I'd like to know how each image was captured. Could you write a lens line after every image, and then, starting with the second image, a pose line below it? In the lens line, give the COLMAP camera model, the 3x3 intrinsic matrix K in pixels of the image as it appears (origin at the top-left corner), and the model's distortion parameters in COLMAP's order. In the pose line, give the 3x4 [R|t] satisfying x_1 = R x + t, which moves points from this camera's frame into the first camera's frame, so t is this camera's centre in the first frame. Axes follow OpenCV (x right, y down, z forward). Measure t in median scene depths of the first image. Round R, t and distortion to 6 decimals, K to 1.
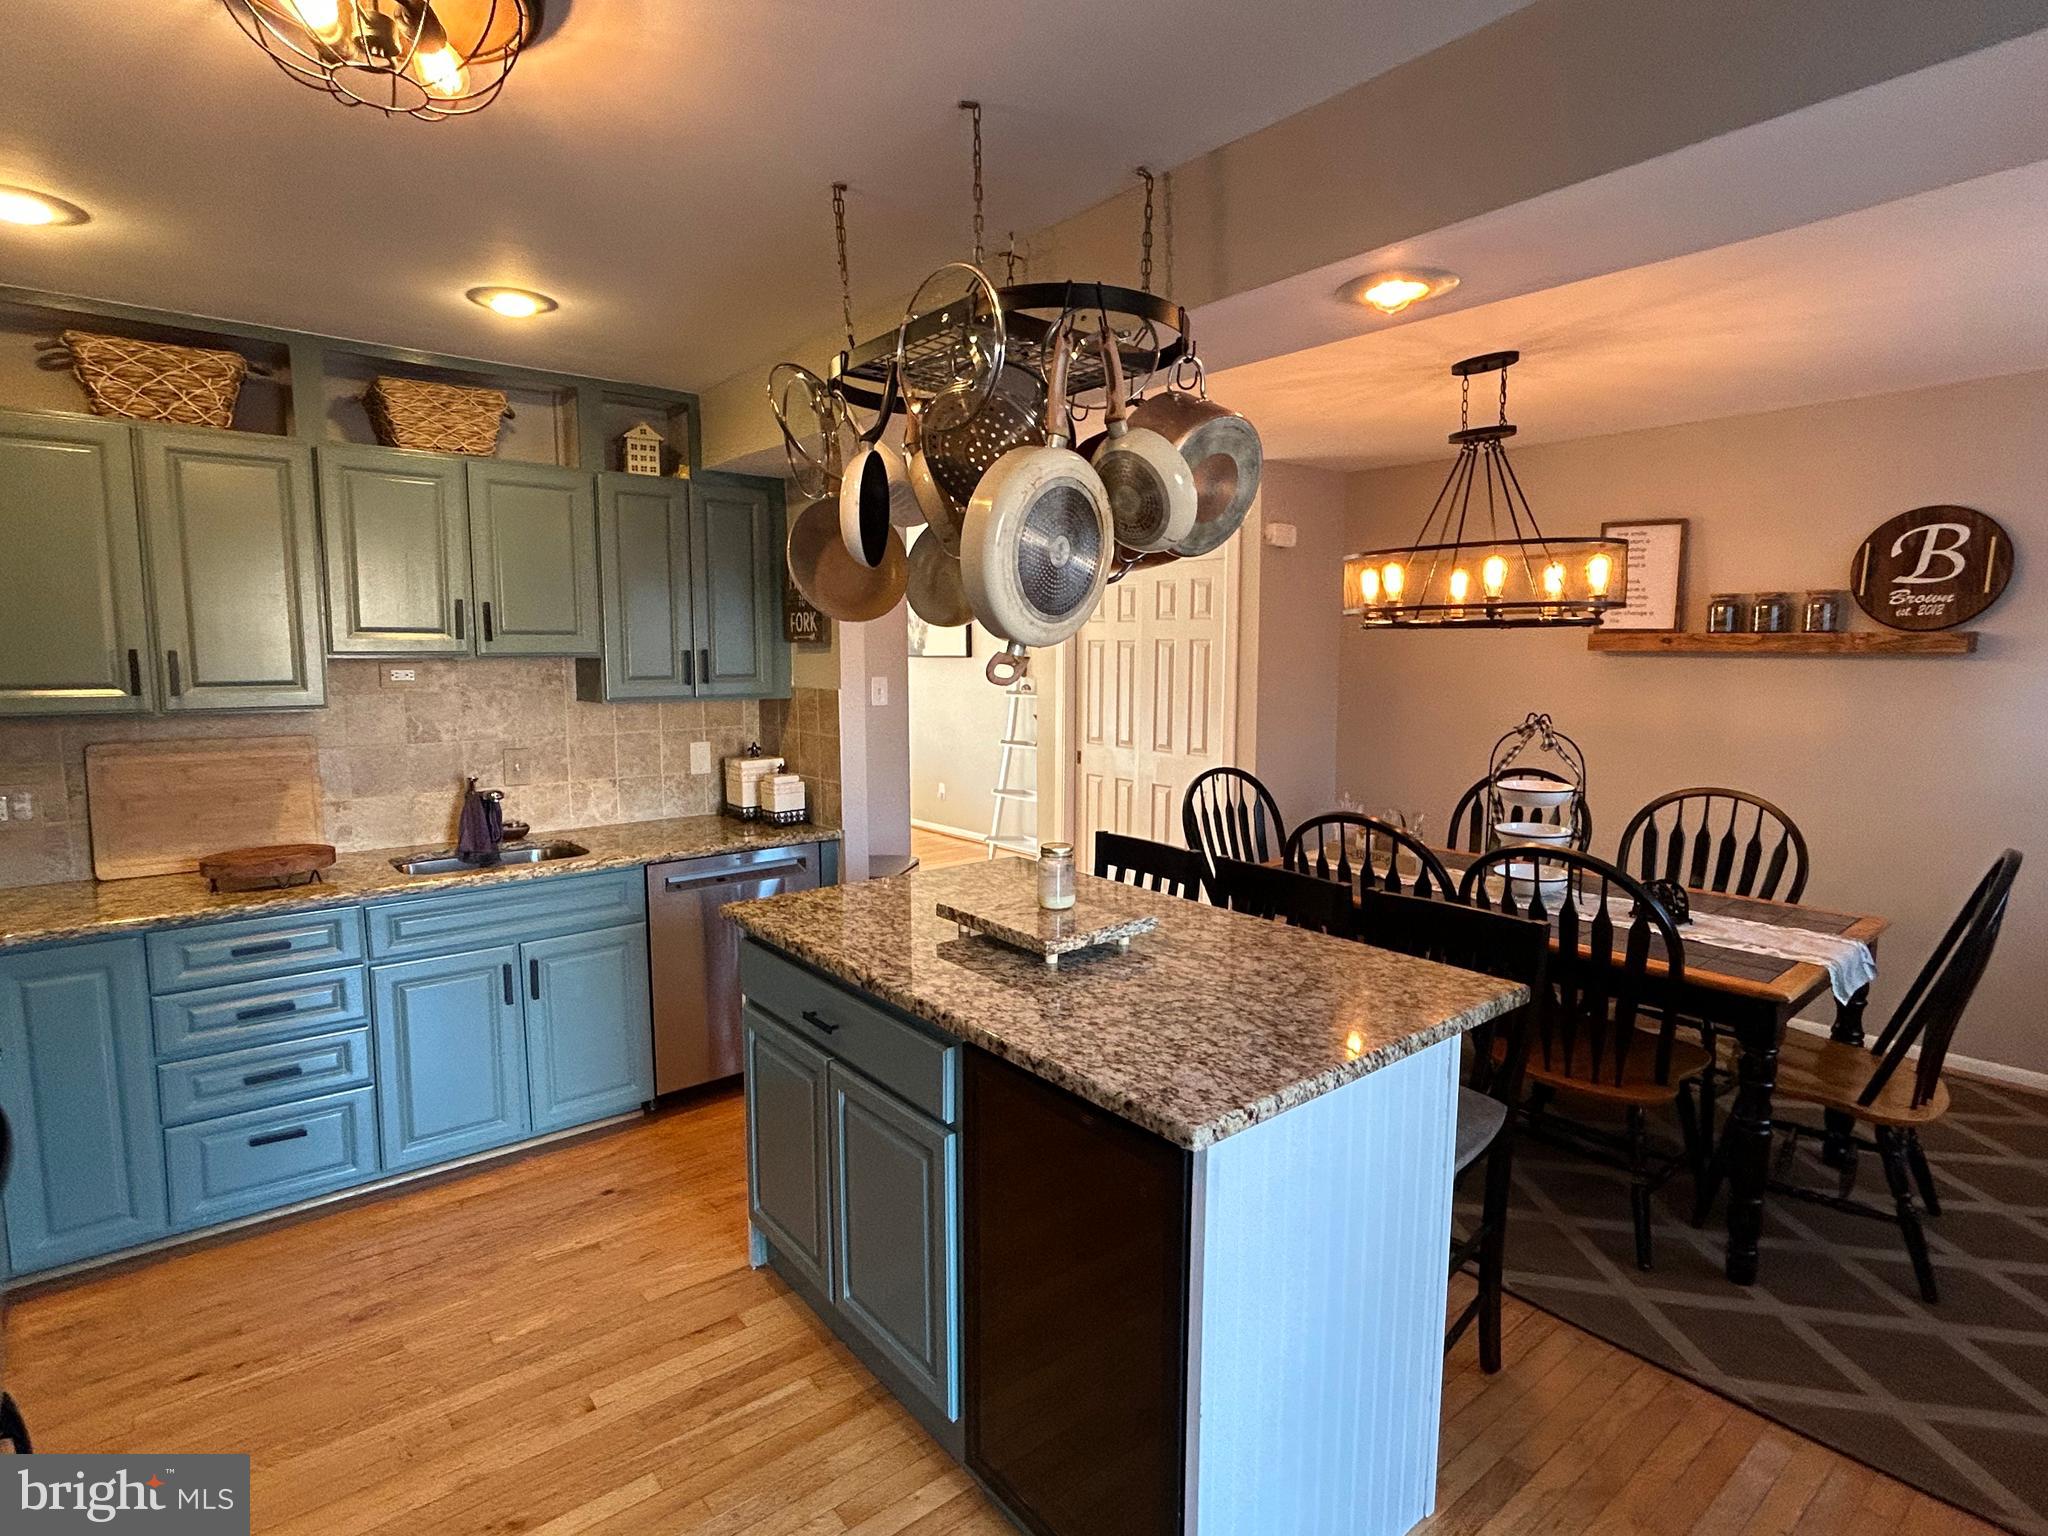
lens RADIAL K [[1056.5, 0, 1029.1], [0, 1056.5, 758.9], [0, 0, 1]] dist [0.000603, 0.001532]
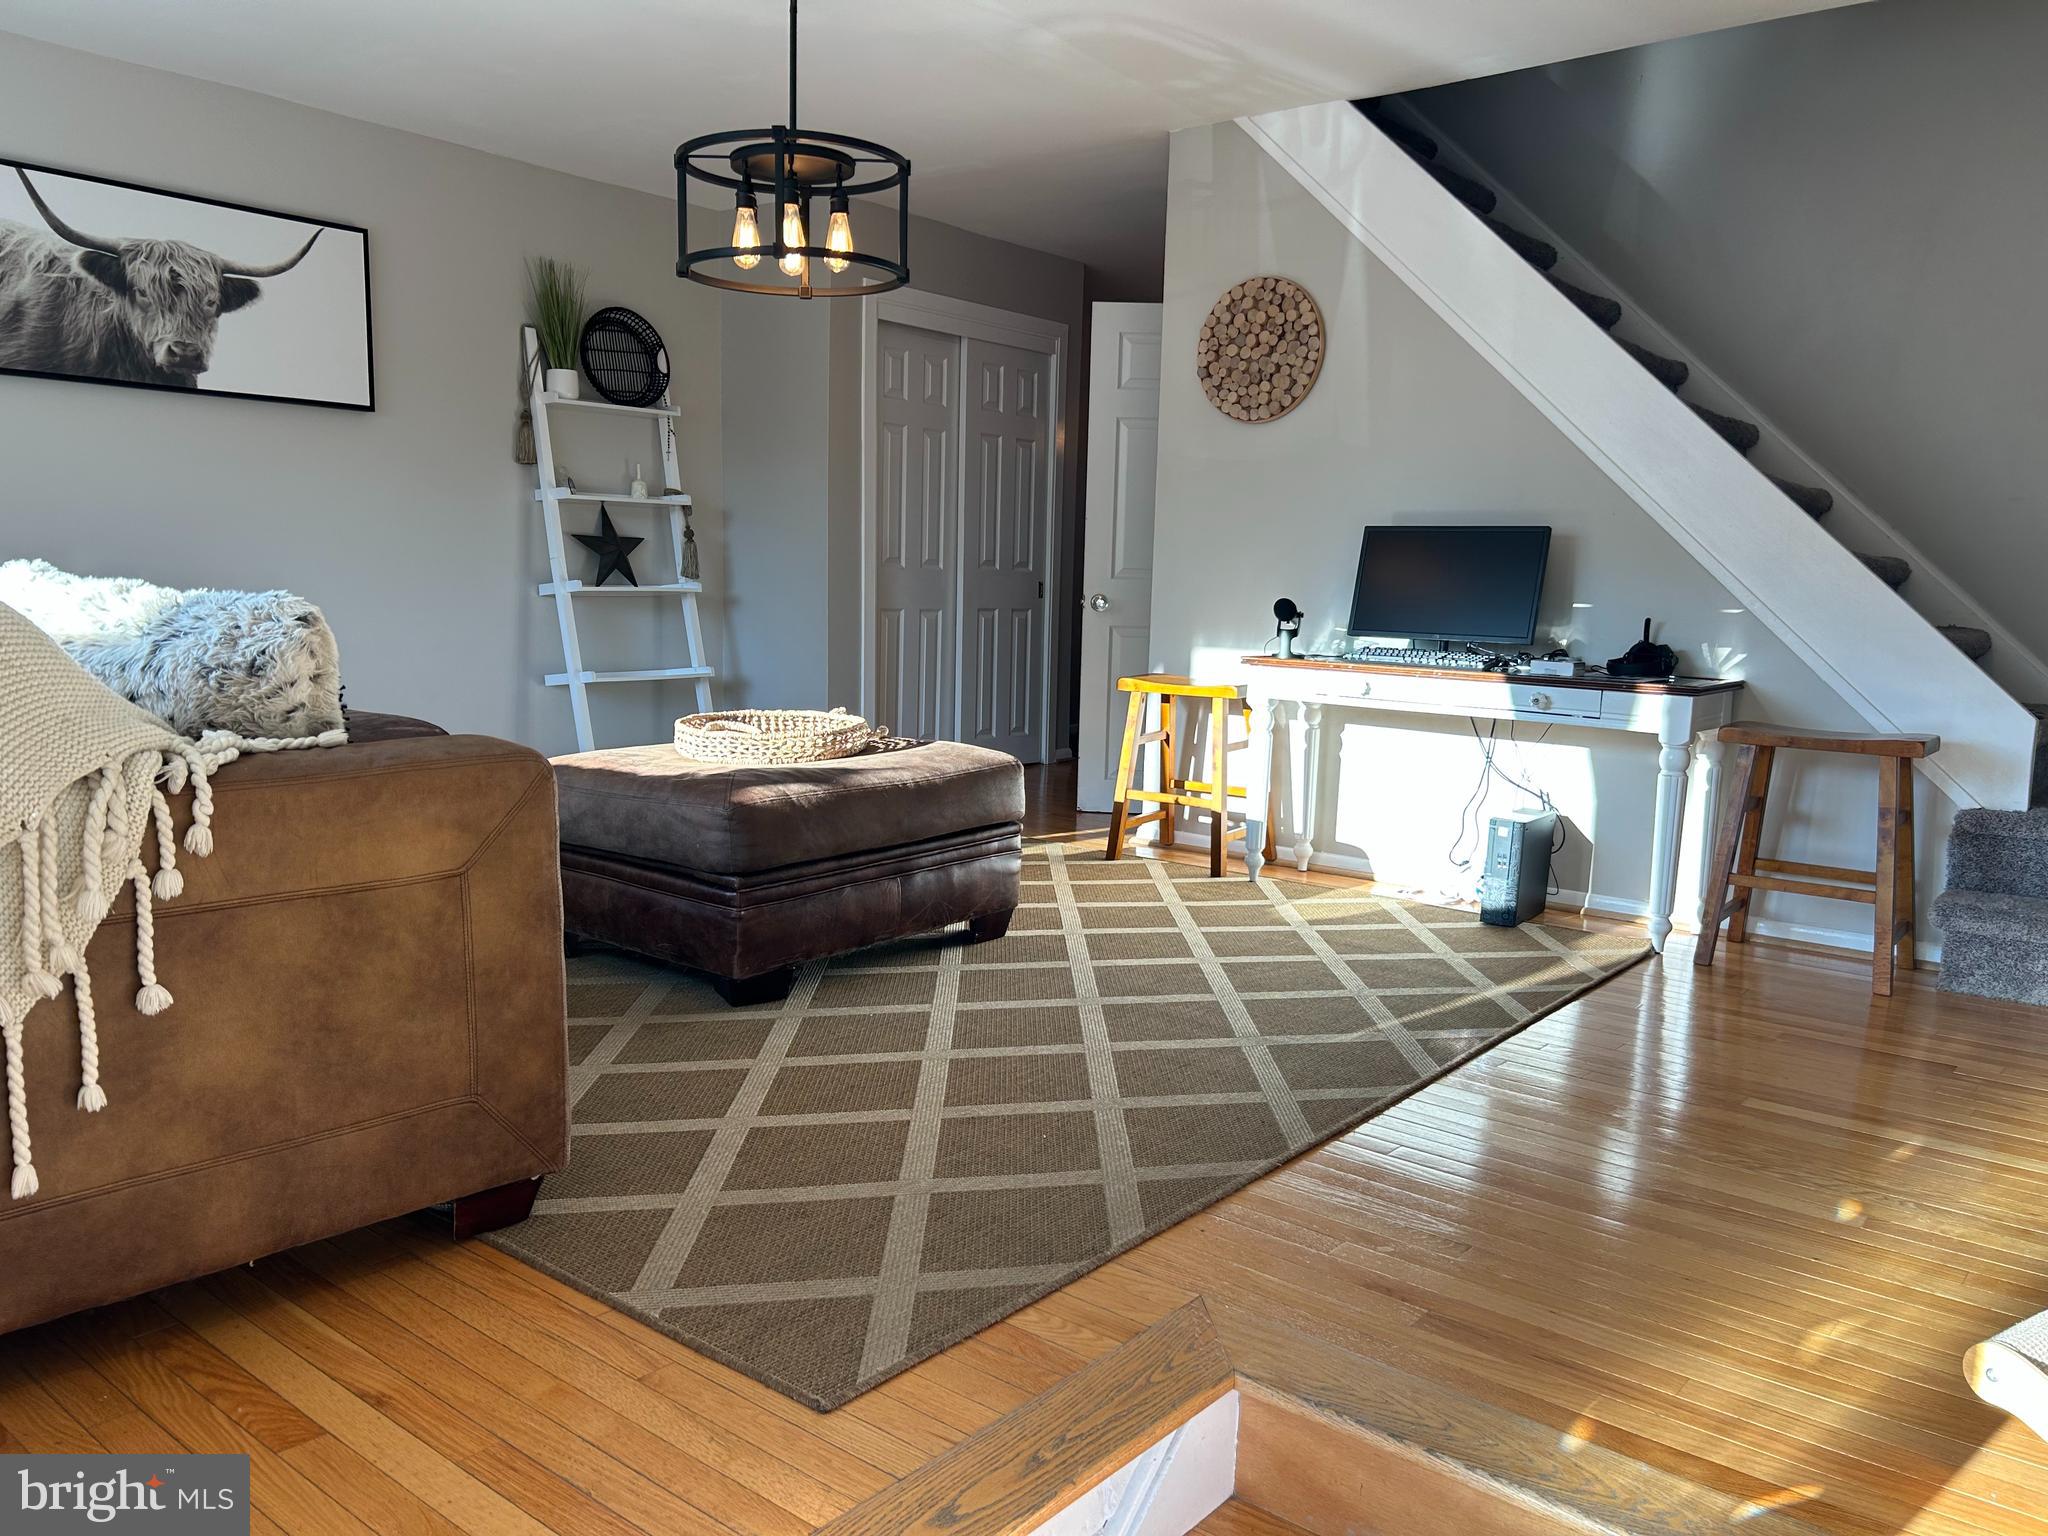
lens RADIAL K [[1544.1, 0, 1019.5], [0, 1544.1, 774.9], [0, 0, 1]] dist [0.061667, -0.072336]
pose [[-0.196484, -0.132843, 0.971466, -1.963638], [0.077895, 0.985533, 0.150521, -0.049758], [-0.977408, 0.105247, -0.183293, 2.149123]]
